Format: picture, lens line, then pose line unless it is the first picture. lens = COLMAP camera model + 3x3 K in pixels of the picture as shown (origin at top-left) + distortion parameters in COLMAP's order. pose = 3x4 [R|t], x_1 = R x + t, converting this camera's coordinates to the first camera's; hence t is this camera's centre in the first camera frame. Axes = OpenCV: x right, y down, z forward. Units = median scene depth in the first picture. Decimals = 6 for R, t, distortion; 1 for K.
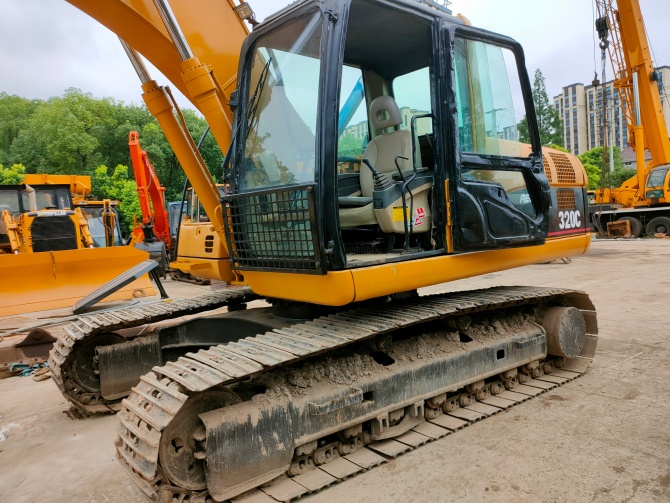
lens RADIAL K [[515.4, 0, 334.7], [0, 515.4, 235.0], [0, 0, 1]] dist [0.003424, 0.002692]
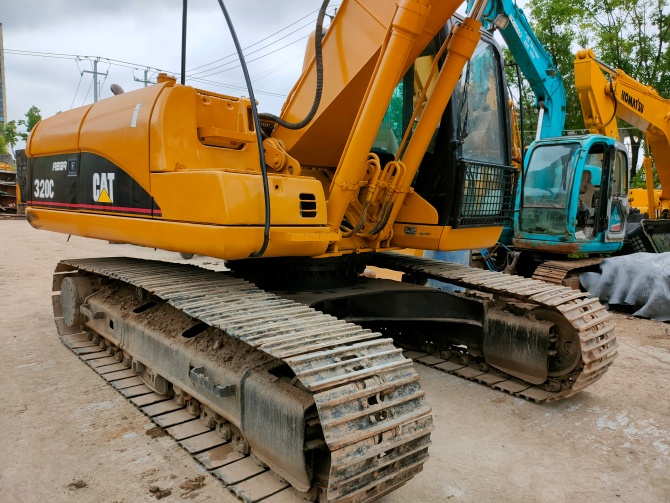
lens RADIAL K [[508.9, 0, 330.7], [0, 508.9, 252.0], [0, 0, 1]] dist [0.040454, -0.002716]
pose [[-0.065073, -0.069327, 0.995469, -0.513083], [-0.003775, 0.997594, 0.069228, 0.017658], [-0.997873, 0.000747, -0.065178, 0.545990]]
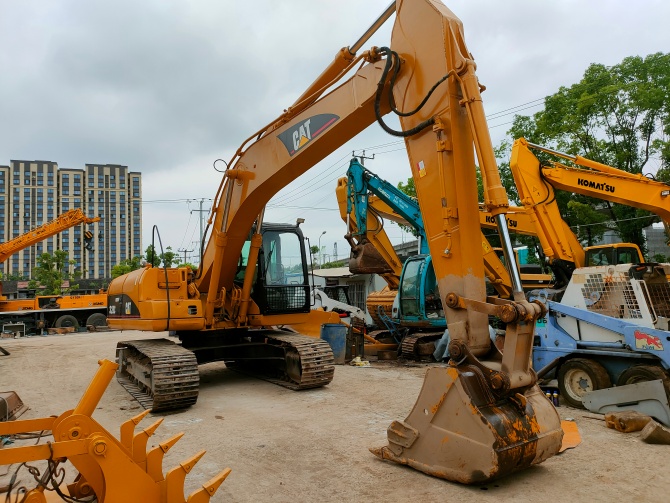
lens RADIAL K [[508.9, 0, 330.7], [0, 508.9, 252.0], [0, 0, 1]] dist [0.040454, -0.002716]
pose [[0.142177, 0.123311, 0.982130, -1.071139], [0.058605, 0.989421, -0.132710, 0.044930], [-0.988105, 0.076426, 0.133446, 0.136983]]
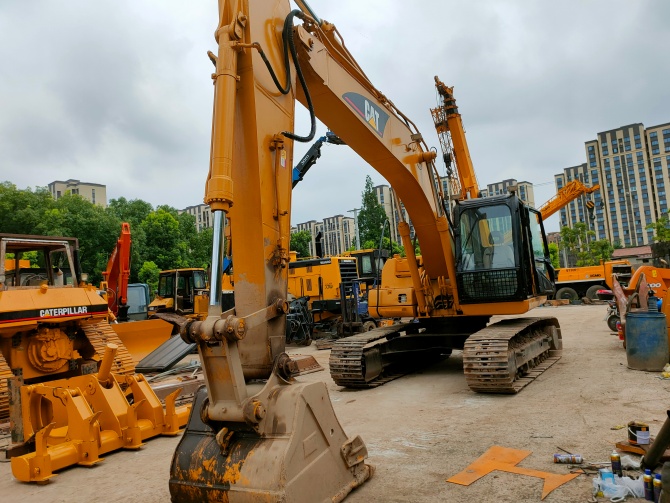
lens RADIAL K [[508.9, 0, 330.7], [0, 508.9, 252.0], [0, 0, 1]] dist [0.040454, -0.002716]
pose [[0.933790, 0.011442, 0.357637, -0.630465], [0.035084, 0.991745, -0.123332, 0.038760], [-0.356096, 0.127714, 0.925681, -0.370978]]
